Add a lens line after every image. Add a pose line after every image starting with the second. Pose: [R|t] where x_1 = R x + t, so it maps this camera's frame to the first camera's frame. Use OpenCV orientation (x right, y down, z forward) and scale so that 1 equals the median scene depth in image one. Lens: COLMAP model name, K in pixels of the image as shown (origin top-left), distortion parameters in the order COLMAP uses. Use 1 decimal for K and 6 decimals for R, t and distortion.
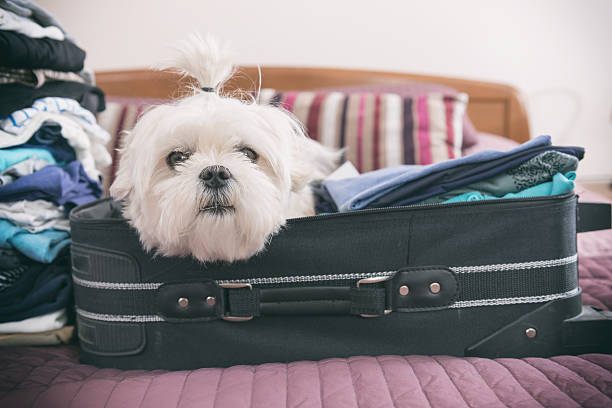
lens RADIAL K [[645.1, 0, 302.1], [0, 645.1, 204.9], [0, 0, 1]] dist [-0.006121, 0.000000]
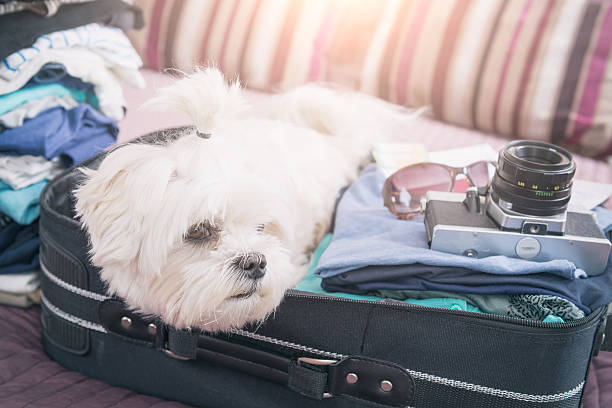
lens RADIAL K [[800.3, 0, 303.5], [0, 800.3, 207.7], [0, 0, 1]] dist [-0.007190, 0.000000]
pose [[0.951161, 0.224959, -0.211390, 0.234714], [-0.169547, 0.952959, 0.251243, -0.299136], [0.257965, -0.203132, 0.944559, 0.008670]]
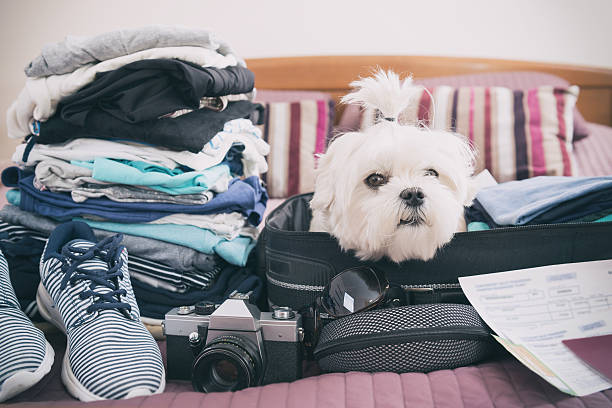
lens RADIAL K [[679.9, 0, 305.3], [0, 679.9, 219.2], [0, 0, 1]] dist [-0.018243, 0.000000]
pose [[0.995877, 0.005370, -0.090549, -0.173328], [-0.000419, 0.998507, 0.054615, -0.064017], [0.090707, -0.054352, 0.994393, -0.213220]]
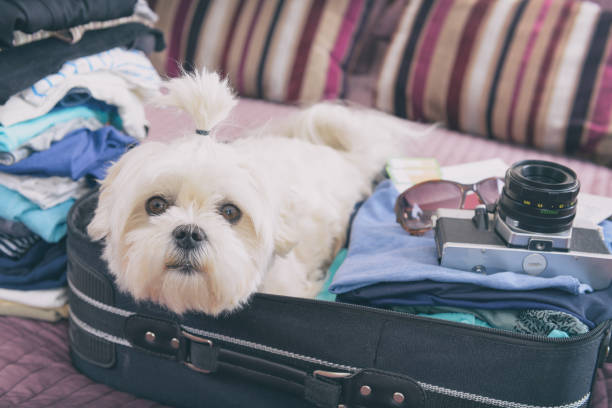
lens RADIAL K [[800.3, 0, 303.5], [0, 800.3, 207.1], [0, 0, 1]] dist [-0.007190, 0.000000]
pose [[0.947205, 0.214563, -0.238254, 0.248498], [-0.153224, 0.955658, 0.251476, -0.331420], [0.281647, -0.201693, 0.938081, -0.026047]]
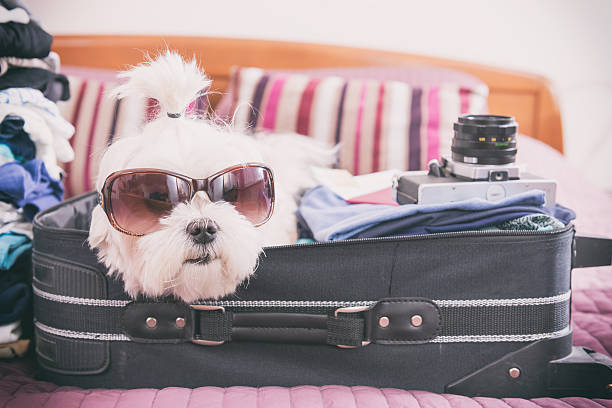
lens RADIAL K [[800.3, 0, 296.0], [0, 800.3, 214.5], [0, 0, 1]] dist [-0.007190, 0.000000]
pose [[0.998612, 0.051941, 0.008787, 0.008179], [-0.052136, 0.998358, 0.023745, -0.040153], [-0.007539, -0.024170, 0.999679, -0.151828]]
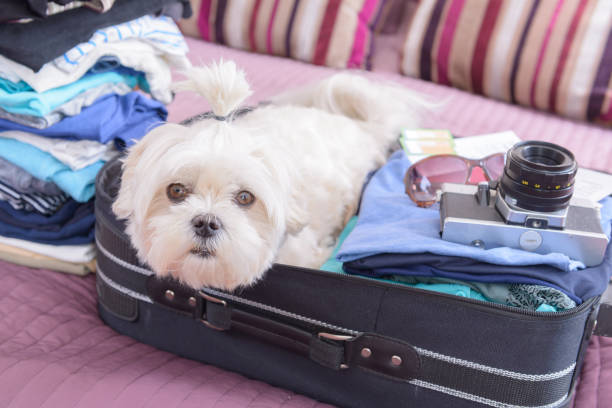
lens RADIAL K [[800.3, 0, 304.0], [0, 800.3, 204.8], [0, 0, 1]] dist [-0.007190, 0.000000]
pose [[0.930386, 0.257829, -0.260587, 0.283848], [-0.169666, 0.933003, 0.317362, -0.385311], [0.324954, -0.251057, 0.911798, -0.071654]]
